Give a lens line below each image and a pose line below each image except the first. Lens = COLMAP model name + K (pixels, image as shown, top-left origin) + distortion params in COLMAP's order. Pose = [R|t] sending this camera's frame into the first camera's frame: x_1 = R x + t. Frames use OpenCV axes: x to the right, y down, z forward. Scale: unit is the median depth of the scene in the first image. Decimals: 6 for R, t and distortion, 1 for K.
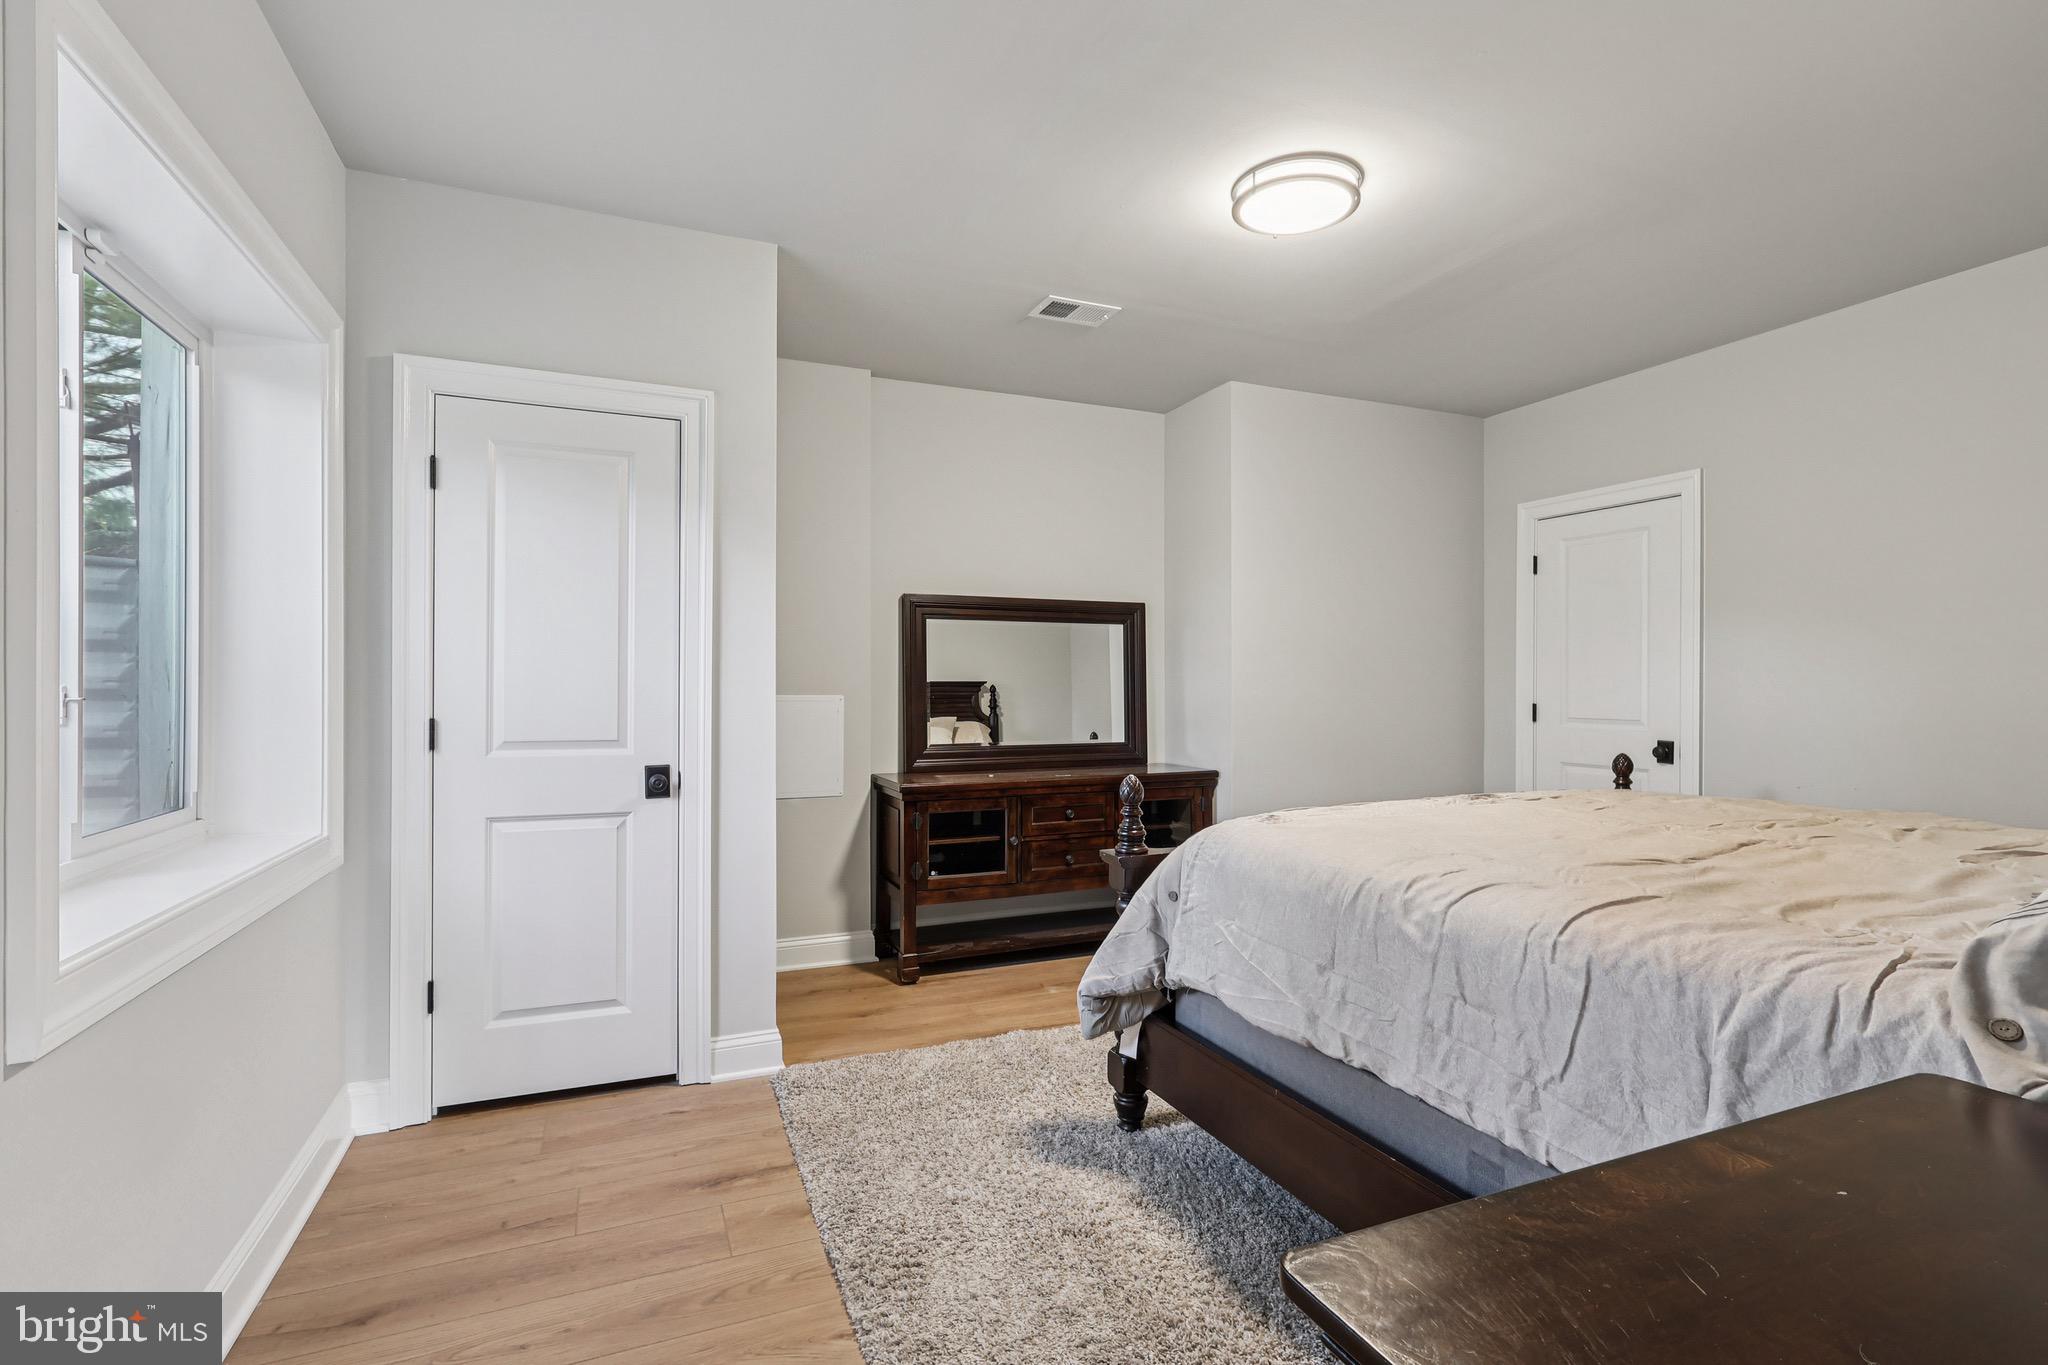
lens RADIAL K [[958.4, 0, 1024.3], [0, 958.4, 684.7], [0, 0, 1]] dist [0.000272, -0.000273]
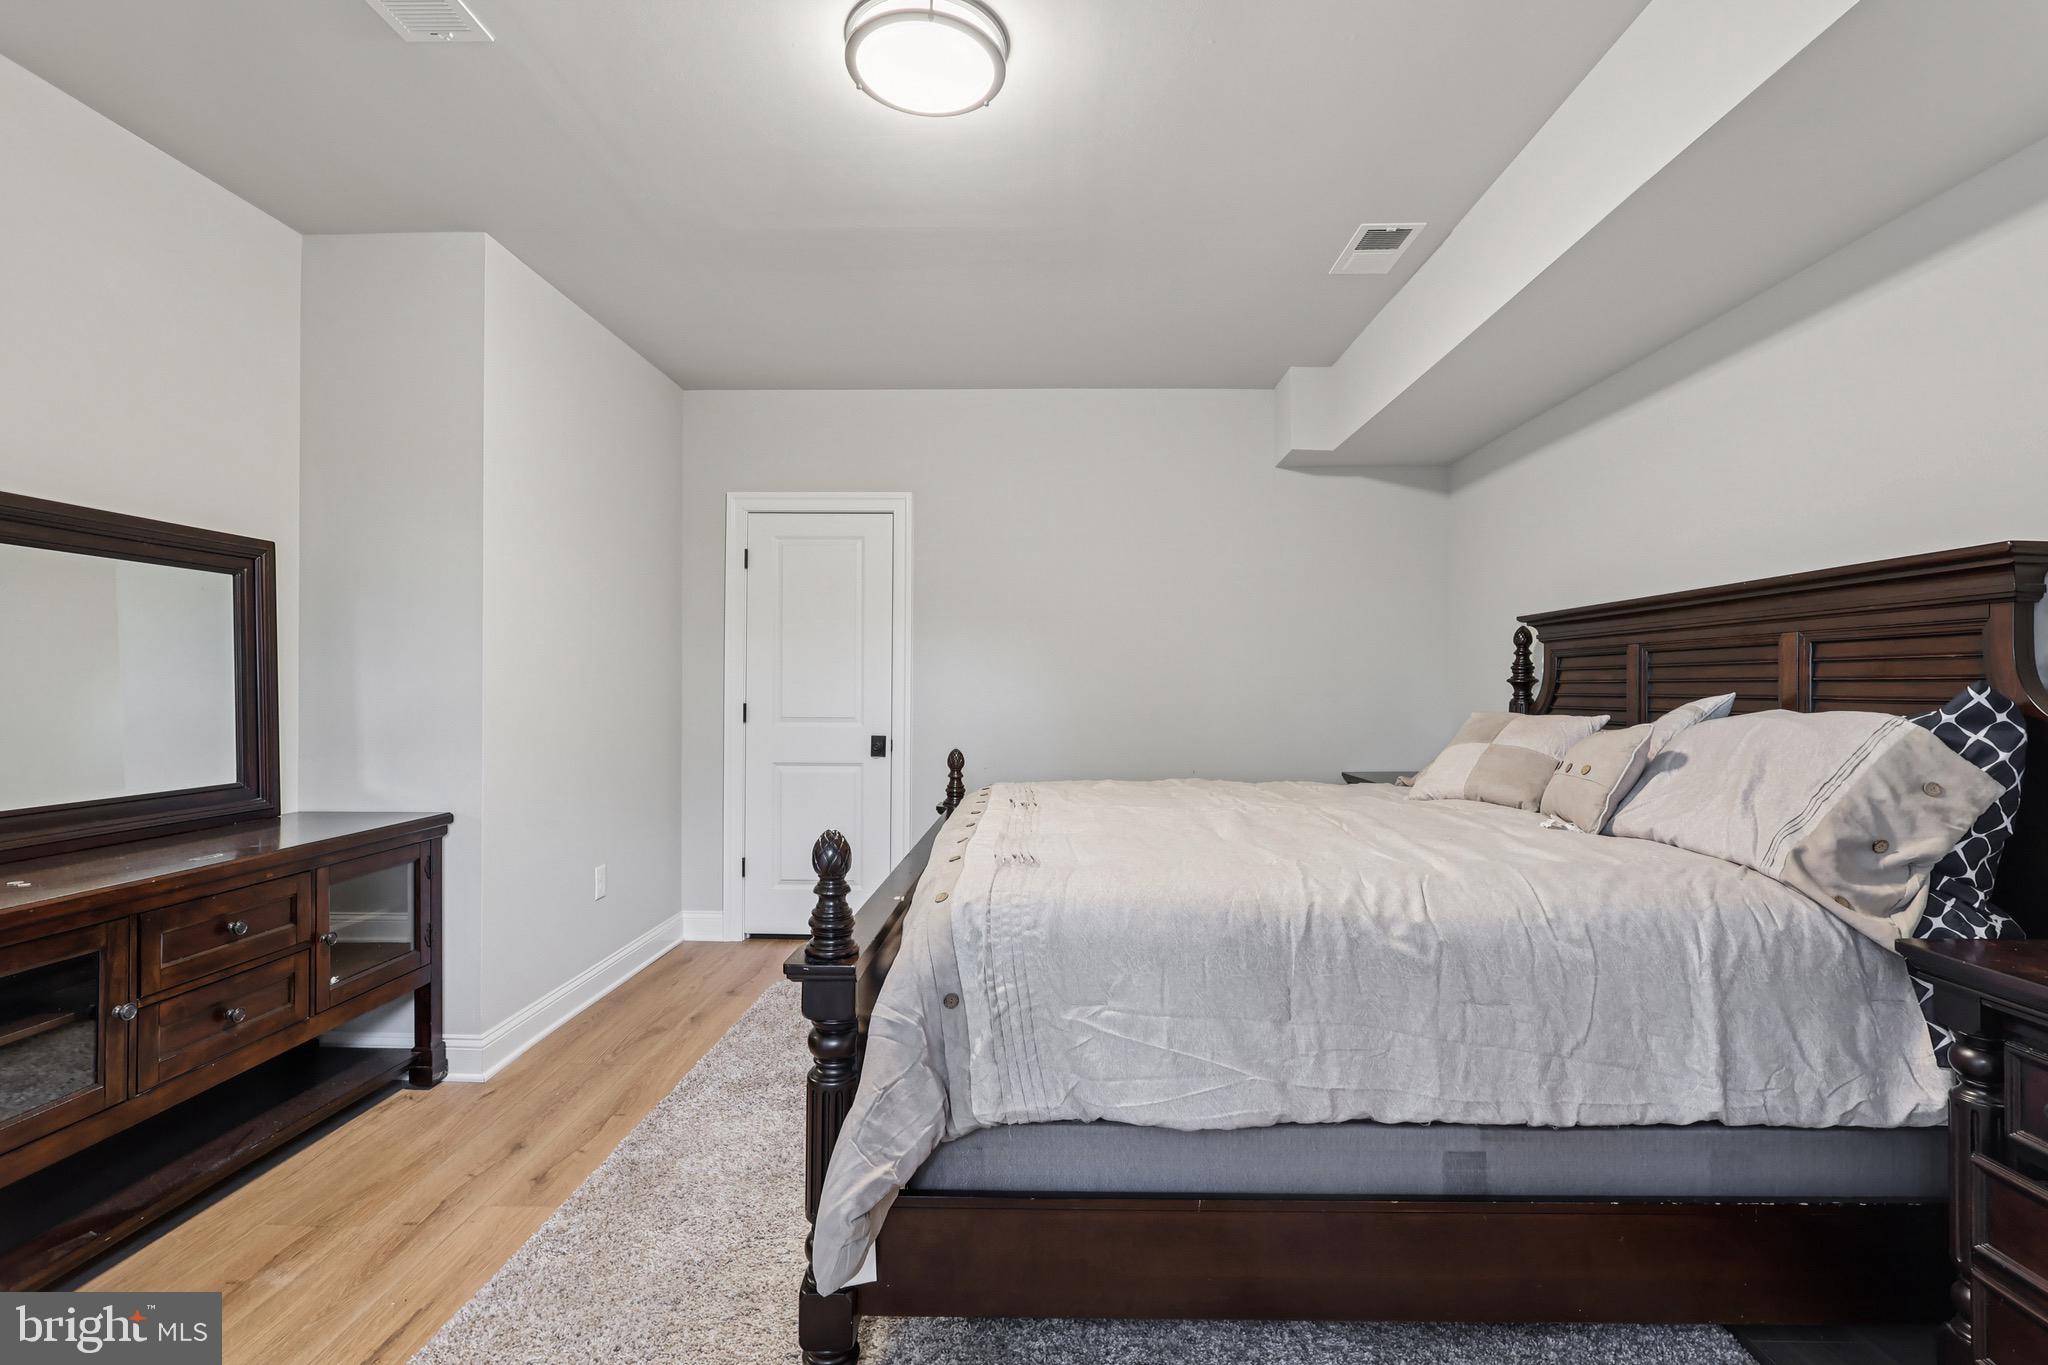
lens RADIAL K [[958.4, 0, 1024.6], [0, 958.4, 684.6], [0, 0, 1]] dist [0.000272, -0.000273]
pose [[0.418190, 0.002451, 0.908356, -0.538488], [-0.003252, 0.999994, -0.001201, 0.001940], [-0.908354, -0.002452, 0.418196, 0.846772]]
